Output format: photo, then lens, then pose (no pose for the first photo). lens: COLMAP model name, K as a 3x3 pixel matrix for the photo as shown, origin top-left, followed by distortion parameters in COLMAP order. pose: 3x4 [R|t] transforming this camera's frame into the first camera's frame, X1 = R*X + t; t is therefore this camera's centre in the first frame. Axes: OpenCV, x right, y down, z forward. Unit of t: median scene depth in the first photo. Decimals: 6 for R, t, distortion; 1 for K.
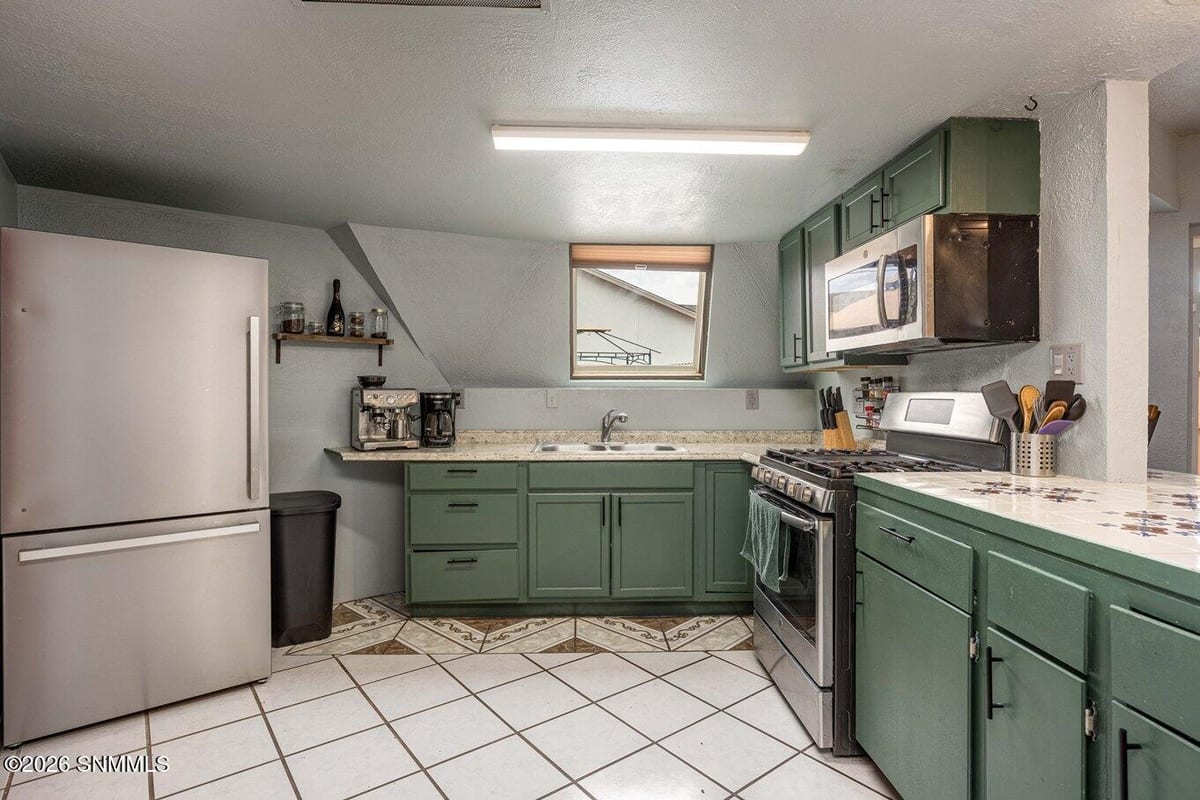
lens RADIAL K [[601.2, 0, 600.0], [0, 601.2, 400.0], [0, 0, 1]] dist [-0.001314, 0.000535]
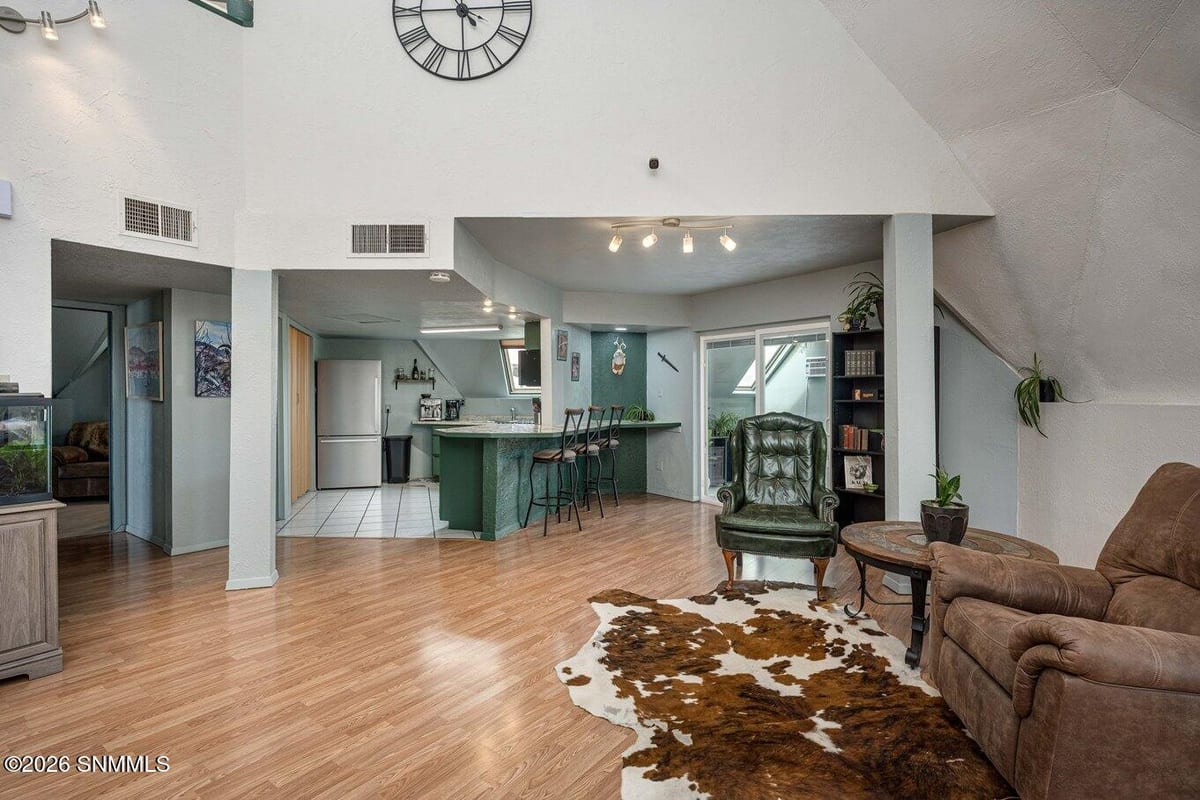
lens RADIAL K [[587.2, 0, 600.0], [0, 587.2, 400.0], [0, 0, 1]] dist [-0.000772, -0.000066]
pose [[0.931844, 0.001948, -0.362854, 1.330866], [-0.004806, 0.999964, -0.006972, 0.002115], [0.362828, 0.008241, 0.931820, -1.202266]]
